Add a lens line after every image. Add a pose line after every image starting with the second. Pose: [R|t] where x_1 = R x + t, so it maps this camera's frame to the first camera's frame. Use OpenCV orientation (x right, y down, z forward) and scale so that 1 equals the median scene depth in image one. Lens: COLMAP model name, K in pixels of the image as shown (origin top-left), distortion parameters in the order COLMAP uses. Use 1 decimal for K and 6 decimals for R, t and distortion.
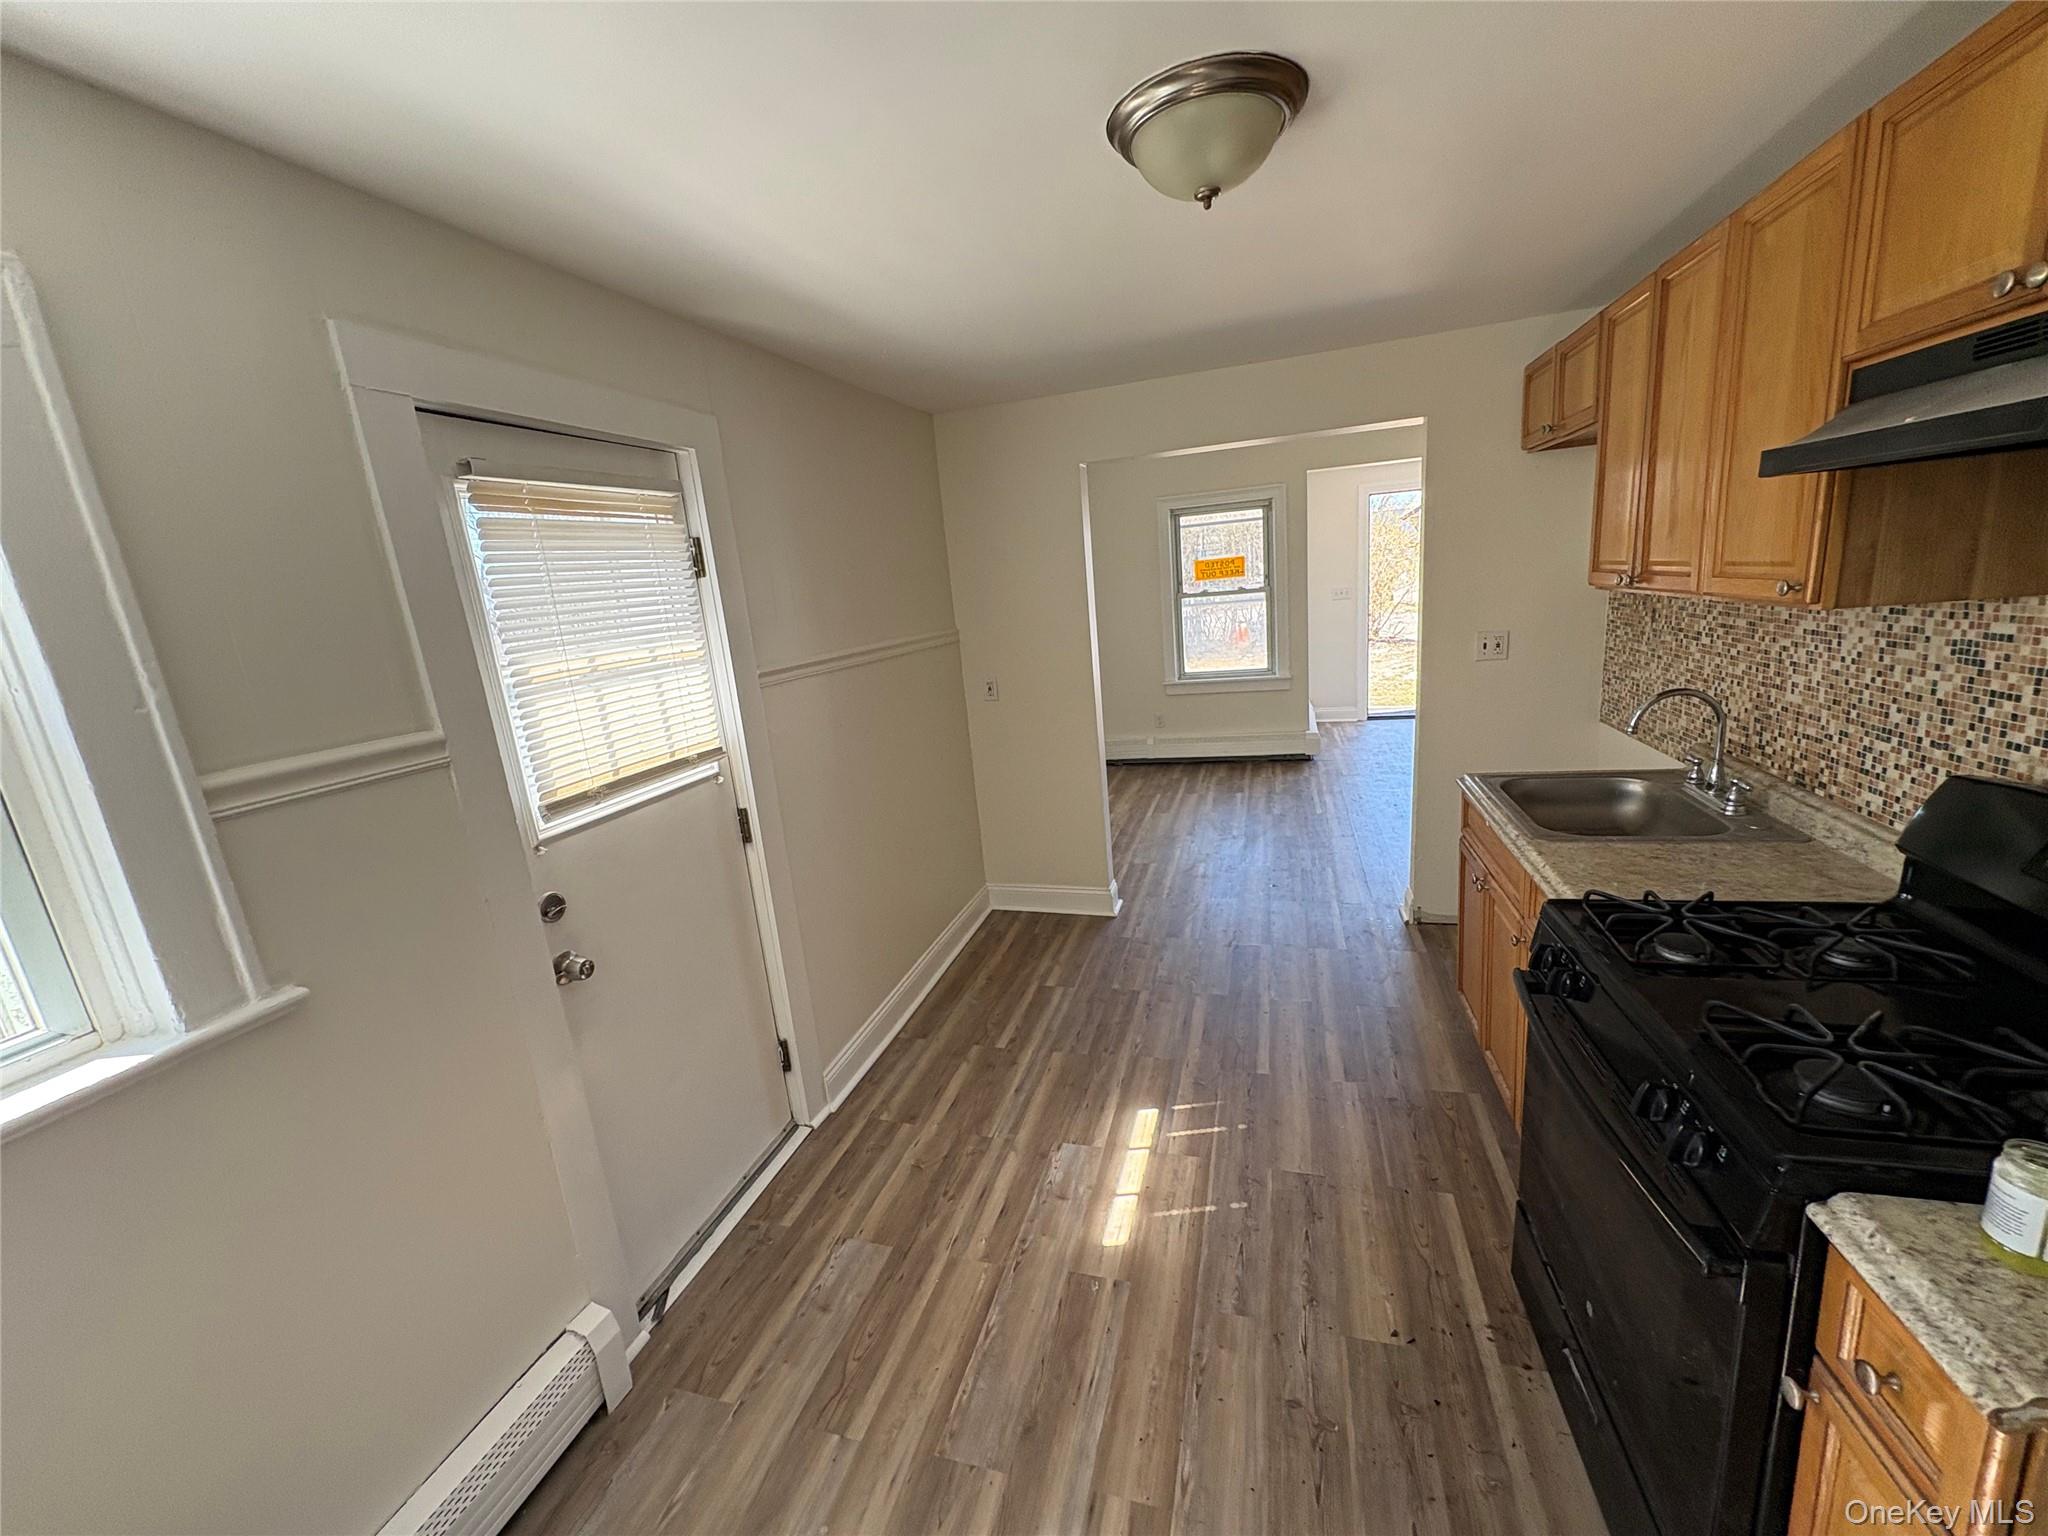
lens RADIAL K [[814.5, 0, 1023.9], [0, 814.5, 770.8], [0, 0, 1]] dist [0.001050, 0.000115]
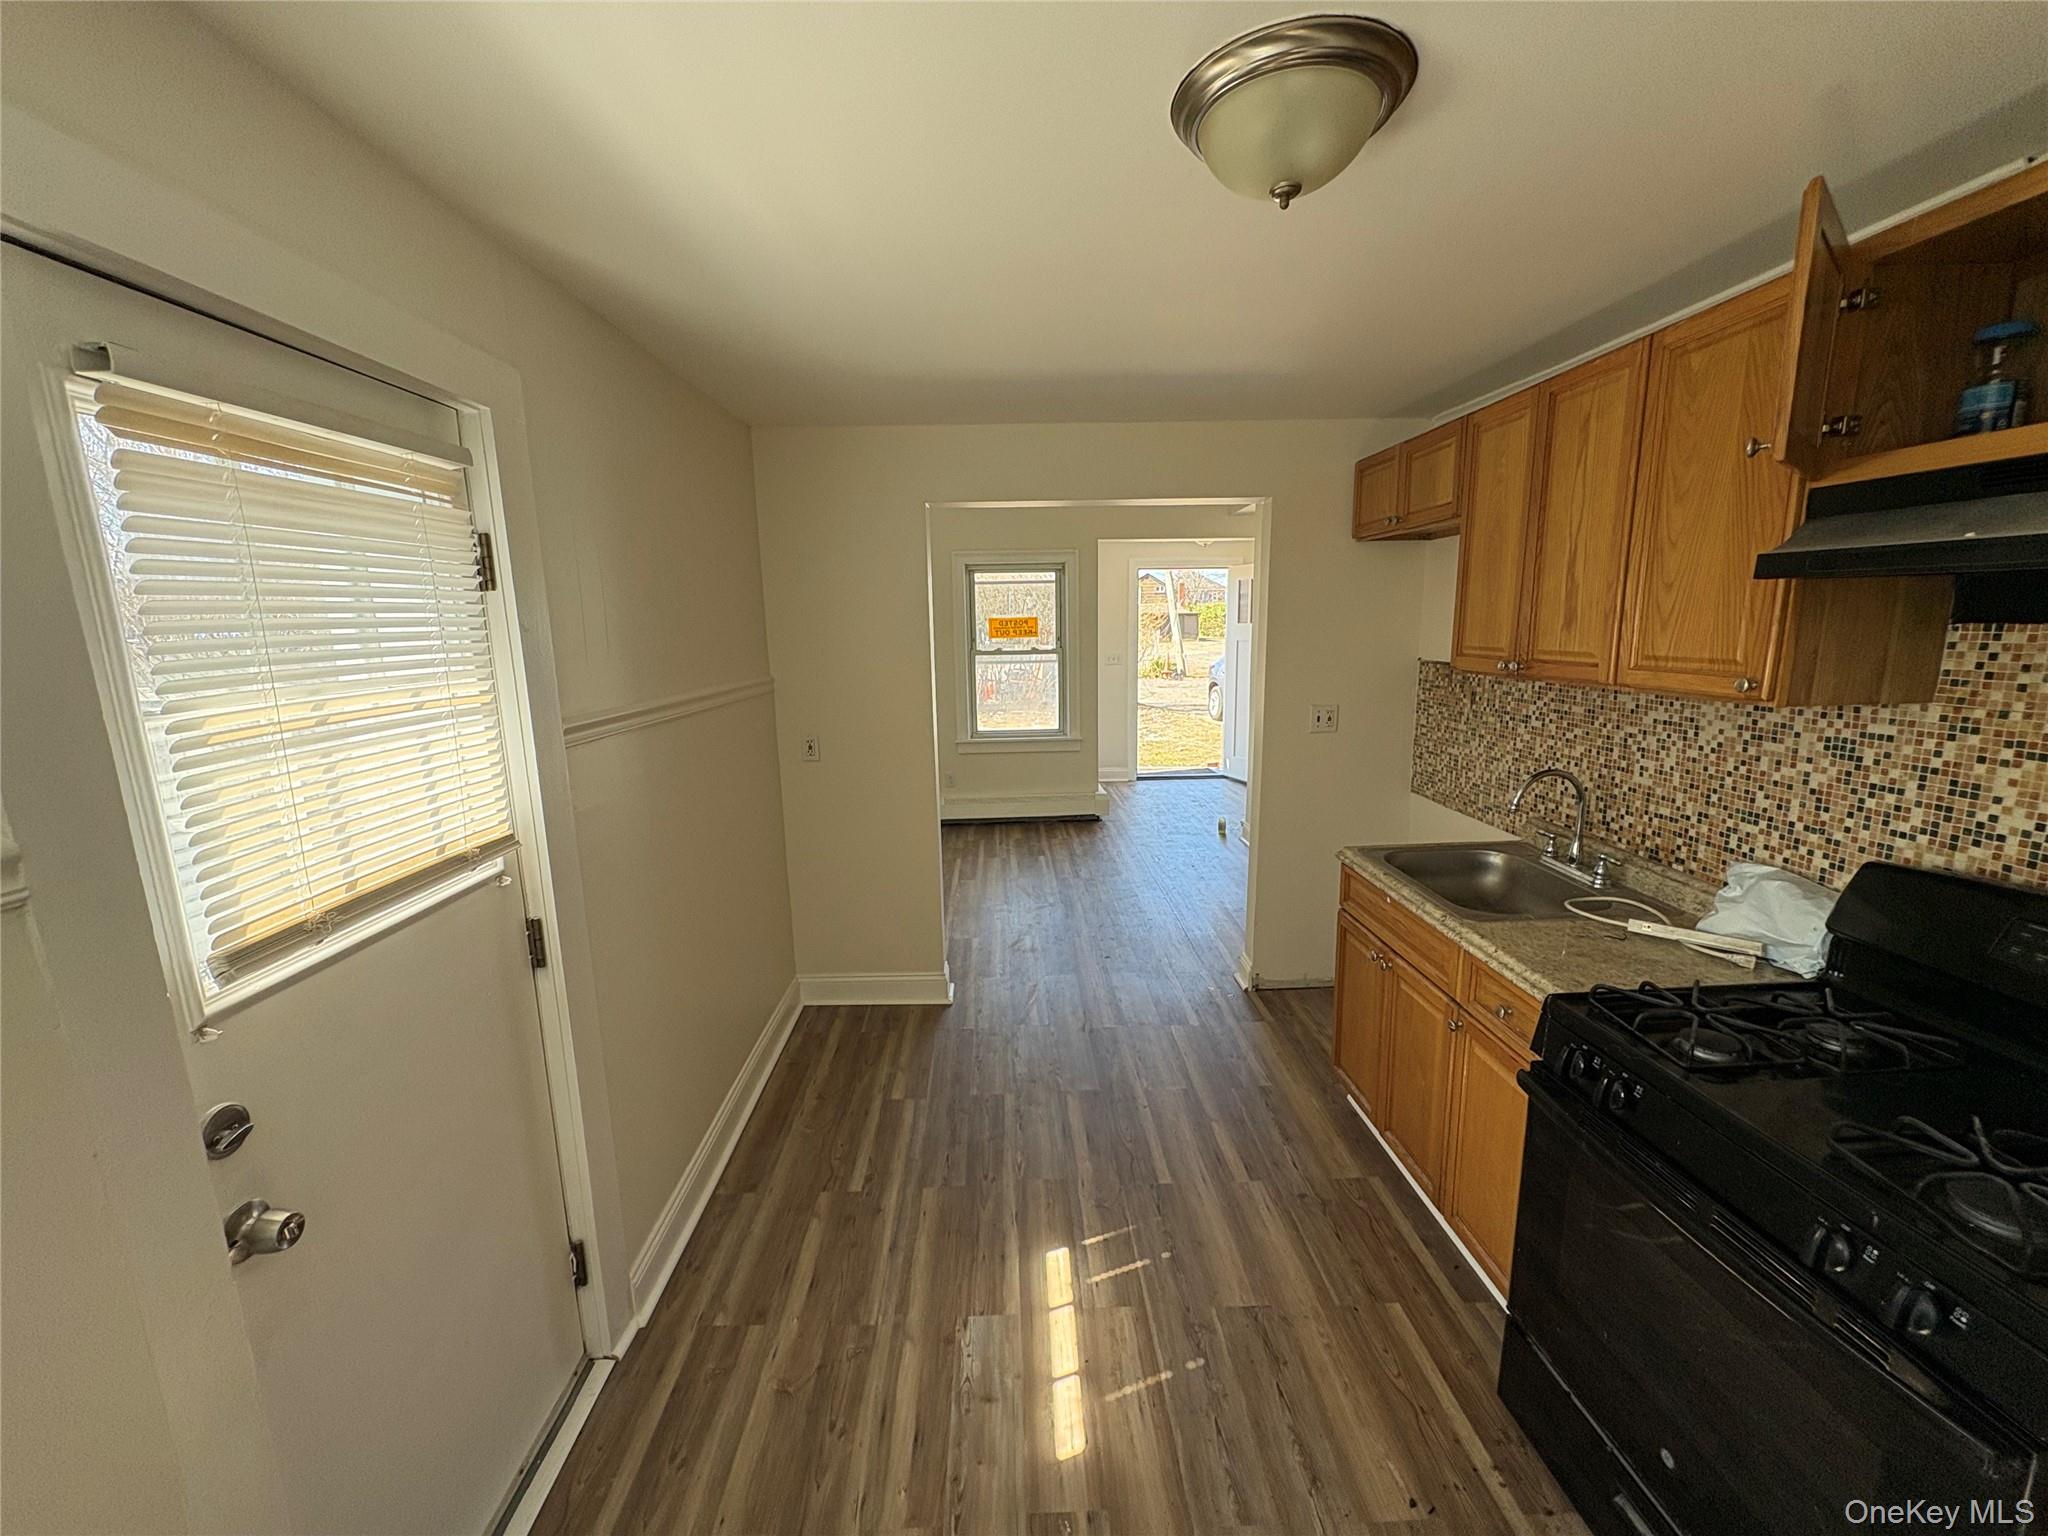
lens RADIAL K [[815.1, 0, 1023.6], [0, 815.1, 772.1], [0, 0, 1]] dist [0.003802, -0.000944]
pose [[0.946796, 0.011660, 0.321623, -0.187475], [0.008382, 0.998111, -0.060860, -0.036912], [-0.321725, 0.060318, 0.944910, 0.206250]]
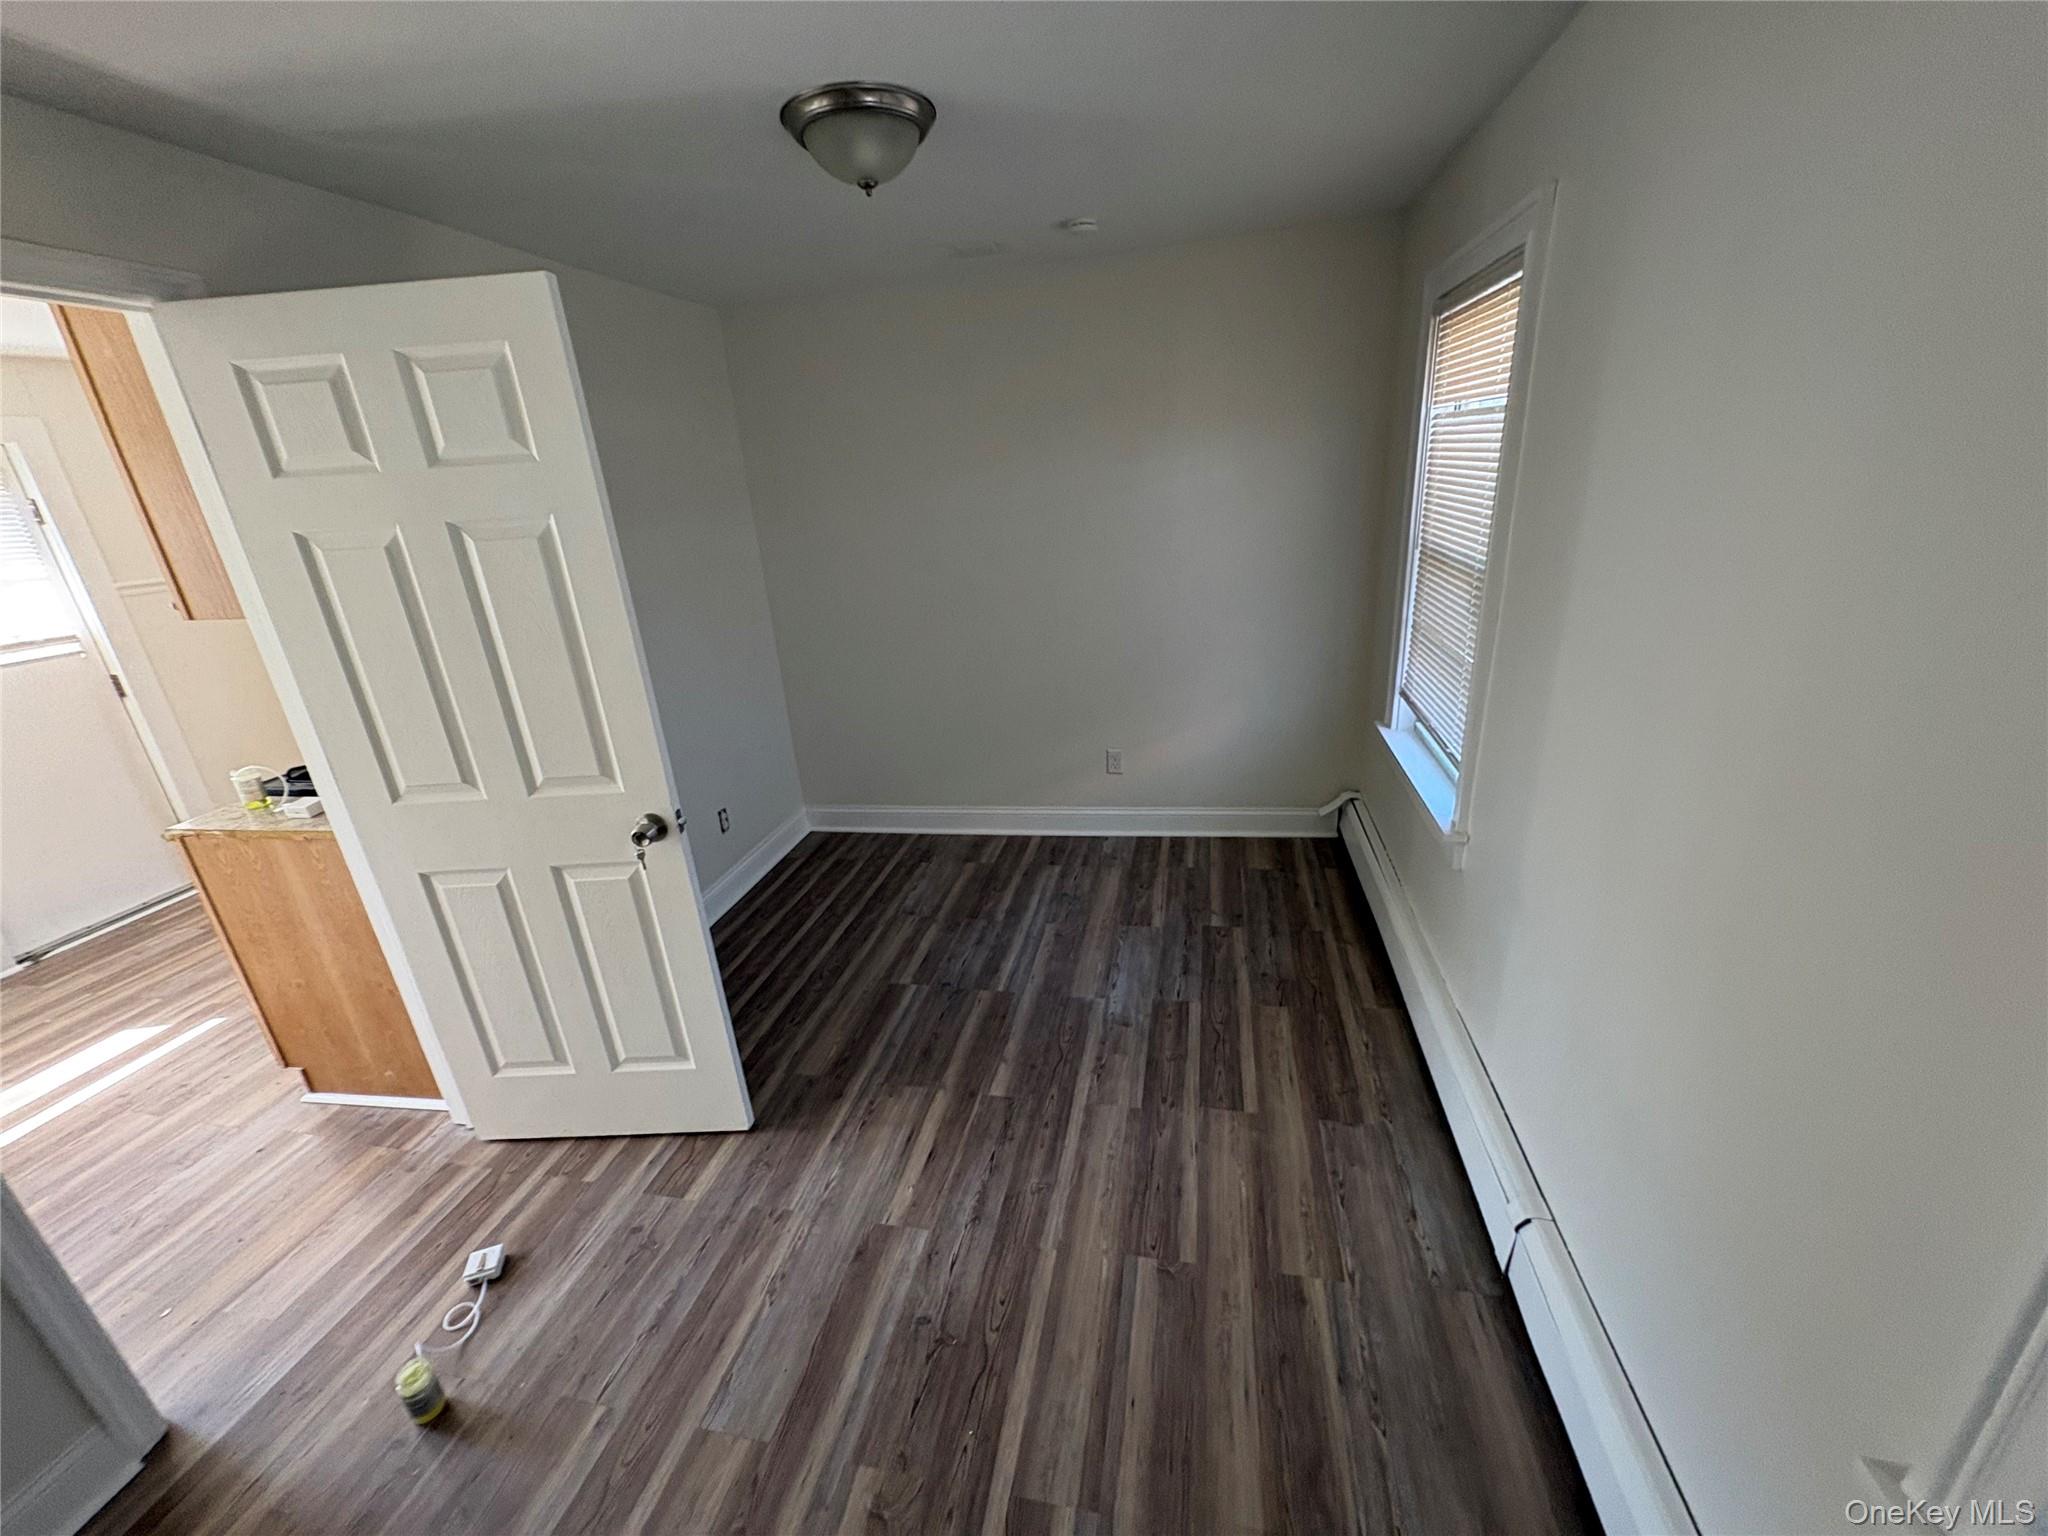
lens RADIAL K [[814.5, 0, 1023.9], [0, 814.5, 770.8], [0, 0, 1]] dist [0.001050, 0.000115]
pose [[0.996649, -0.006033, 0.081578, 1.378738], [-0.004161, 0.992247, 0.124215, 0.028727], [-0.081695, -0.124138, 0.988896, -0.784481]]
